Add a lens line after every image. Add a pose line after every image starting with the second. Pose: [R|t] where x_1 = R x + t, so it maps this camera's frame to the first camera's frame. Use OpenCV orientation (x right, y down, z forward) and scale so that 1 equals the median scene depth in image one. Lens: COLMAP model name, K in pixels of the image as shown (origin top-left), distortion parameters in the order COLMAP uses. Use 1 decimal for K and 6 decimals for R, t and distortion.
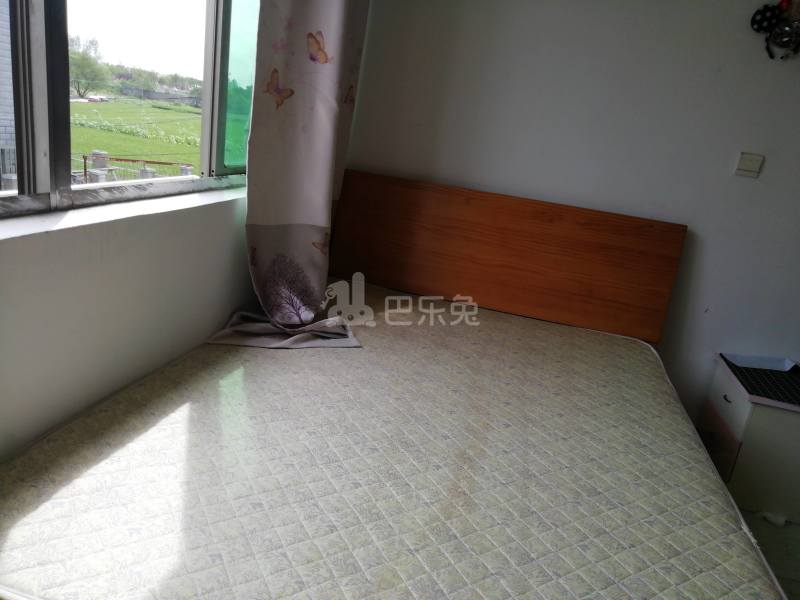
lens RADIAL K [[592.1, 0, 402.5], [0, 592.1, 301.5], [0, 0, 1]] dist [0.065566, -0.057329]
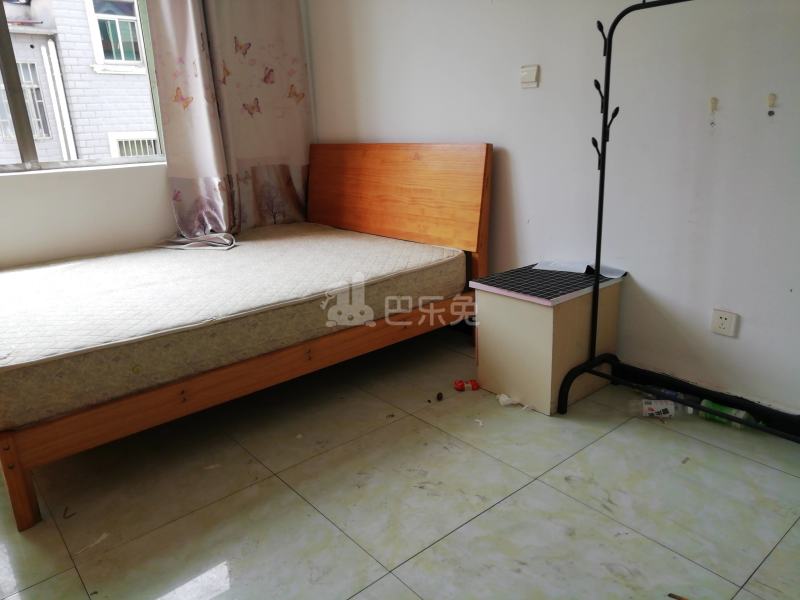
lens RADIAL K [[592.1, 0, 402.5], [0, 592.1, 301.5], [0, 0, 1]] dist [0.065566, -0.057329]
pose [[0.788286, -0.002492, -0.615304, 1.318345], [-0.019685, 0.999378, -0.029266, 0.259350], [0.614994, 0.035182, 0.787746, 0.050427]]
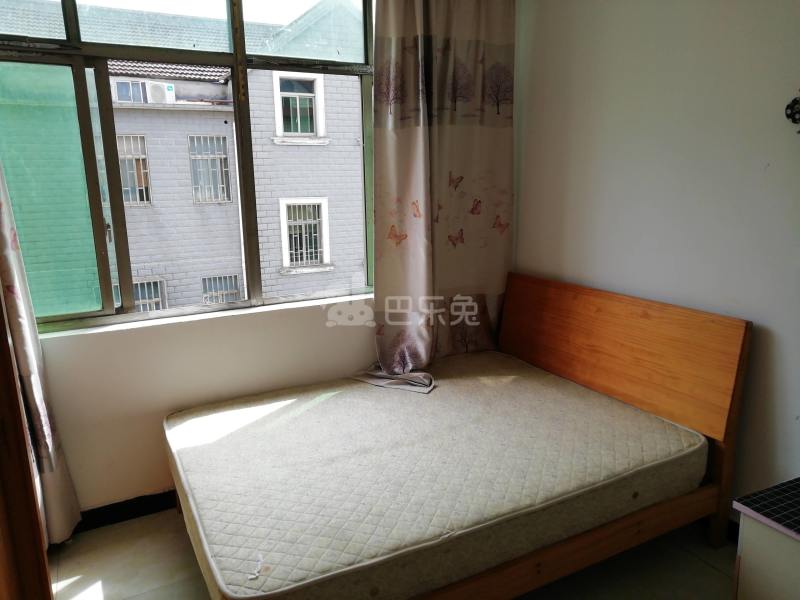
lens RADIAL K [[592.1, 0, 402.5], [0, 592.1, 301.5], [0, 0, 1]] dist [0.065566, -0.057329]
pose [[0.647519, 0.005902, -0.762026, 1.087819], [-0.112014, 0.989845, -0.087515, -0.018261], [0.753772, 0.142025, 0.641605, -0.058180]]
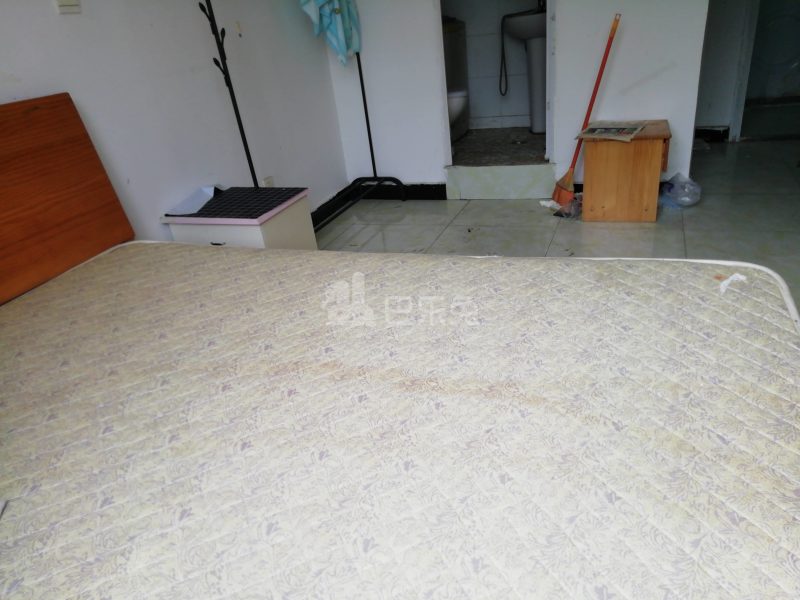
lens RADIAL K [[592.1, 0, 402.5], [0, 592.1, 301.5], [0, 0, 1]] dist [0.065566, -0.057329]
pose [[0.108723, -0.584730, 0.803910, -0.348424], [0.412545, 0.762315, 0.498681, -0.164897], [-0.904426, 0.277431, 0.324109, 0.536990]]
